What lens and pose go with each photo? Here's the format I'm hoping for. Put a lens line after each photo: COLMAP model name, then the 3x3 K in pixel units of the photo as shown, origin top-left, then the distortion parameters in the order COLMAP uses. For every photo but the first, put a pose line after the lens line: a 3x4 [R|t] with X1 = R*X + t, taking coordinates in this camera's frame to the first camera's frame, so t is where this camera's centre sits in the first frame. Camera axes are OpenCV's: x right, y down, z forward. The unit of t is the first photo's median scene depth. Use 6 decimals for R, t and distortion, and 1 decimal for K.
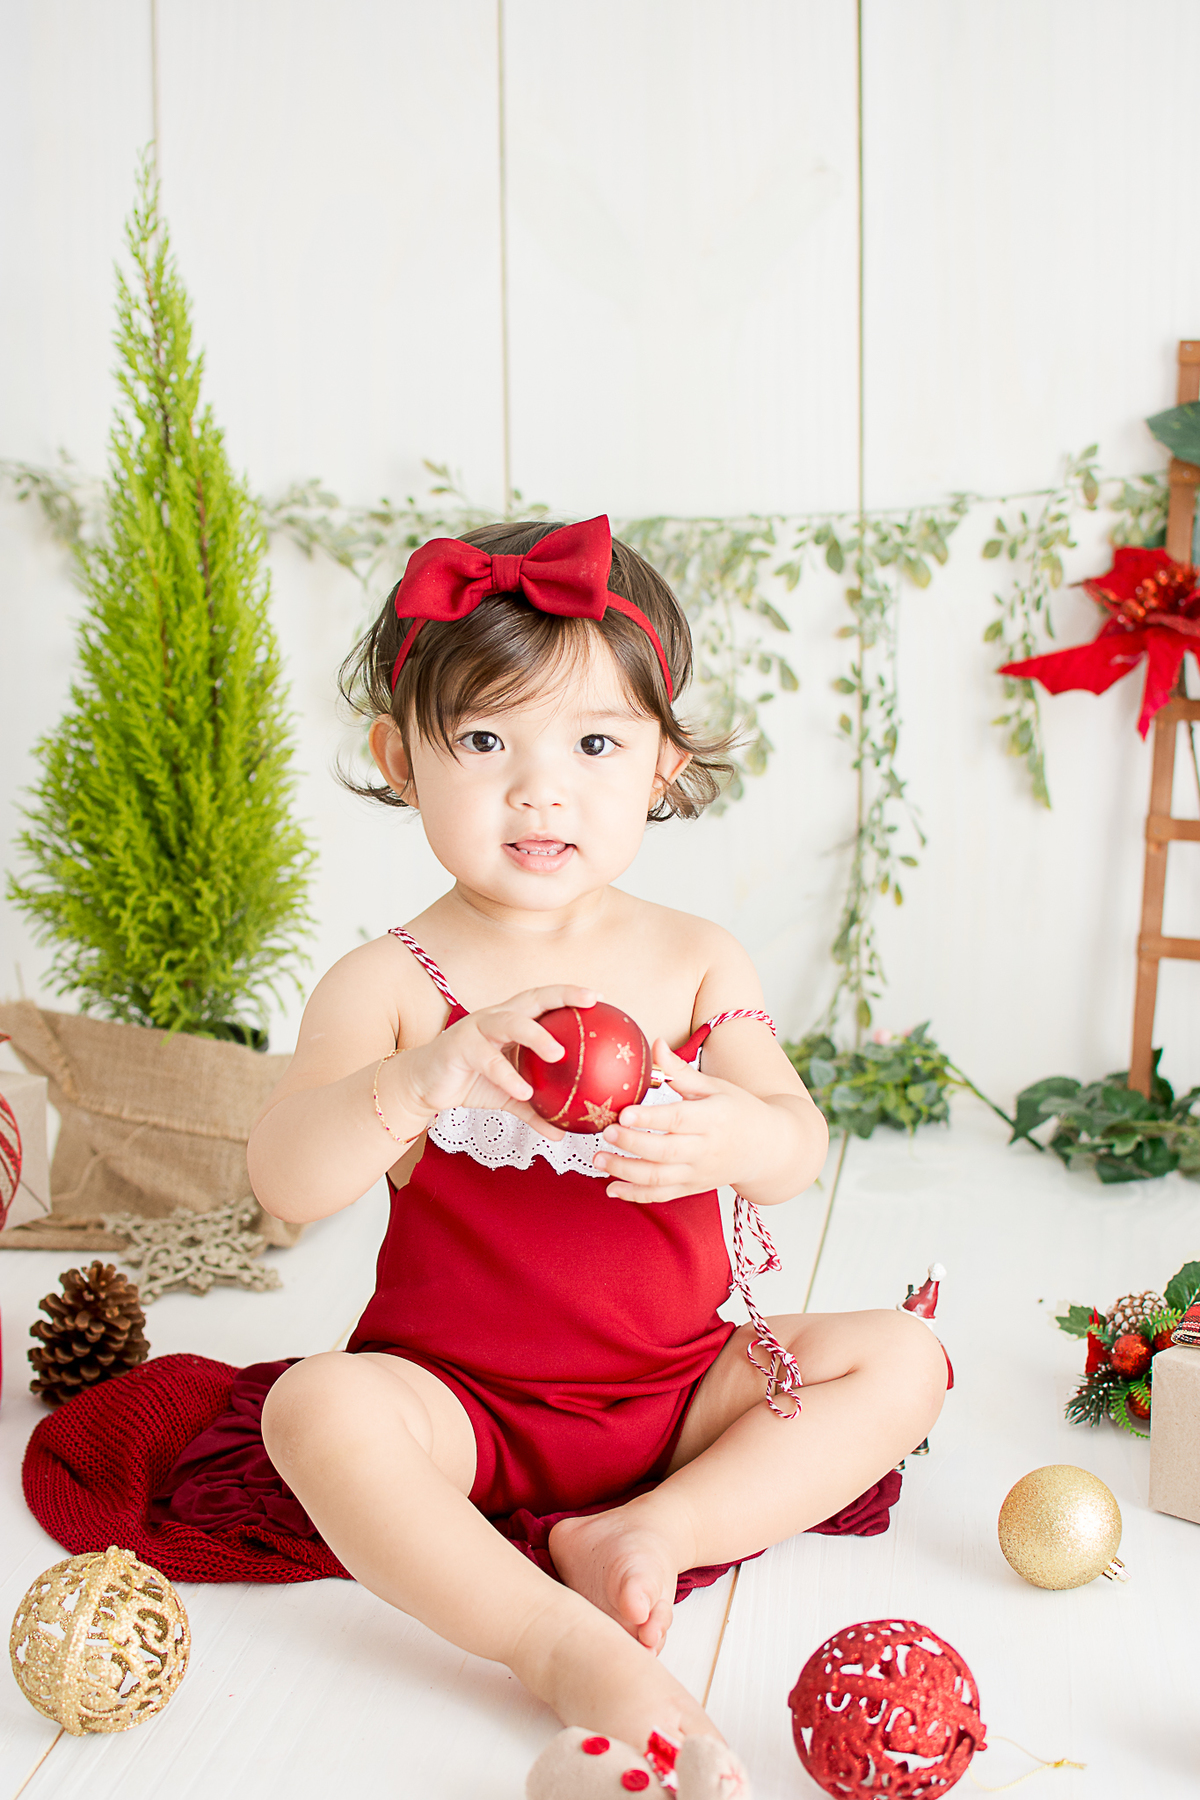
lens RADIAL K [[2703.6, 0, 644.8], [0, 2703.6, 882.8], [0, 0, 1]] dist [-0.162757, 0.000000]
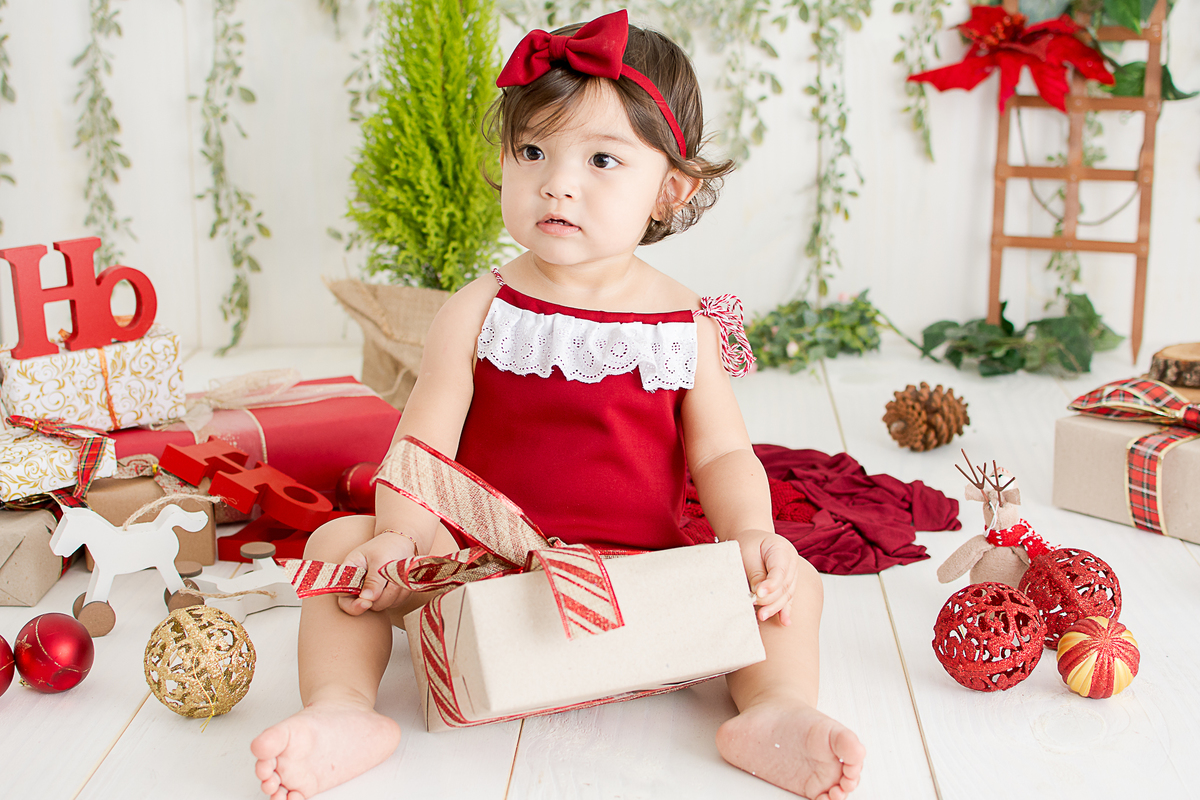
lens RADIAL K [[1885.9, 0, 608.3], [0, 1885.9, 357.0], [0, 0, 1]] dist [-0.163484, 0.000000]
pose [[0.995688, -0.024014, 0.089608, -0.171445], [0.021266, 0.999278, 0.031494, 0.056823], [-0.090299, -0.029452, 0.995479, -0.161267]]
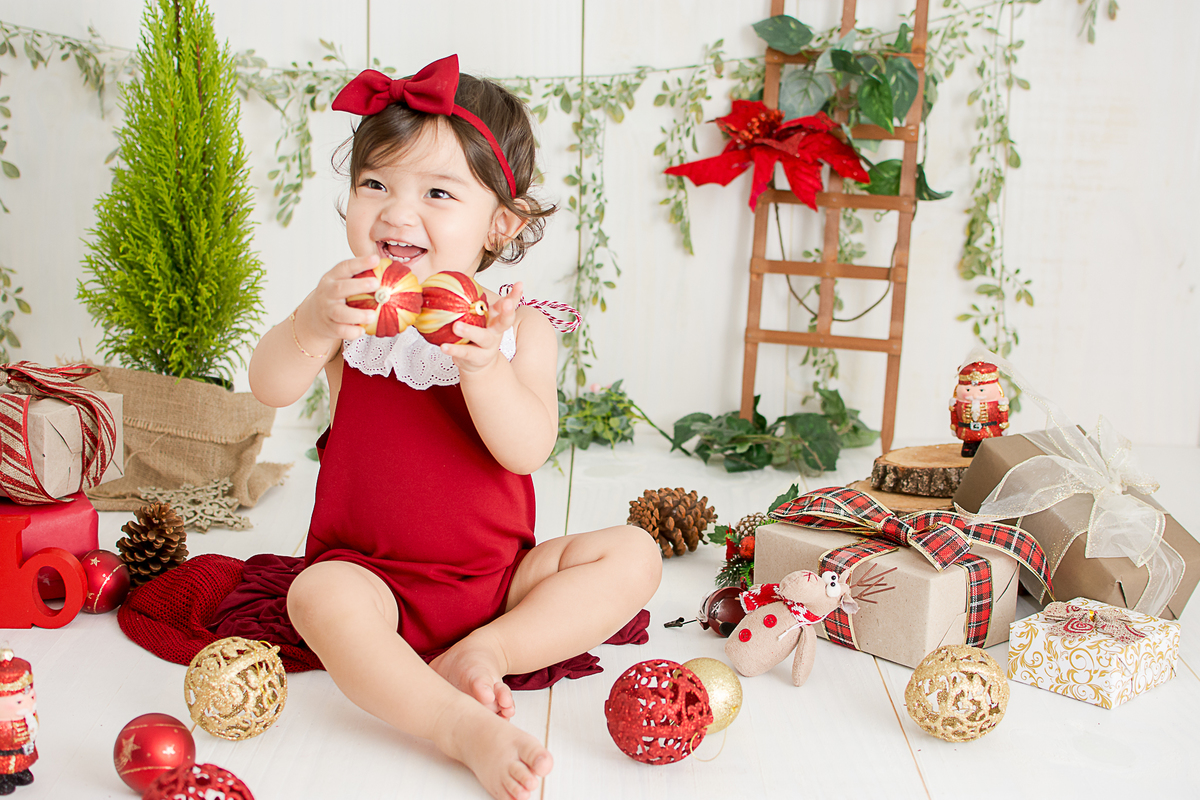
lens RADIAL K [[1802.4, 0, 625.2], [0, 1802.4, 366.8], [0, 0, 1]] dist [-0.162757, 0.000000]
pose [[0.988419, 0.002479, 0.151727, -0.066798], [-0.003415, 0.999977, 0.005912, 0.038790], [-0.151709, -0.006362, 0.988405, -0.116531]]
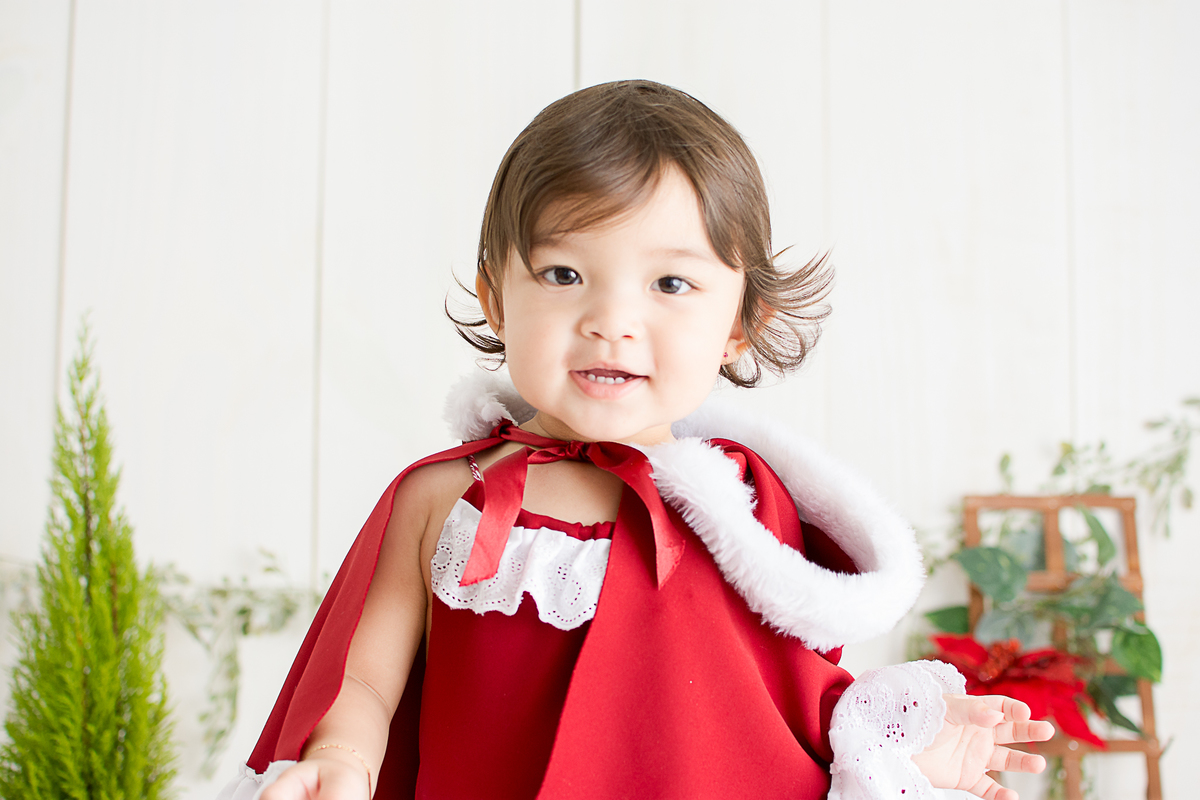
lens RADIAL K [[1802.4, 0, 640.9], [0, 1802.4, 386.6], [0, 0, 1]] dist [-0.162757, 0.000000]
pose [[0.973486, 0.033243, 0.226317, -0.107097], [0.022015, 0.971175, -0.237348, -0.021609], [-0.227684, 0.236037, 0.944694, 0.097021]]
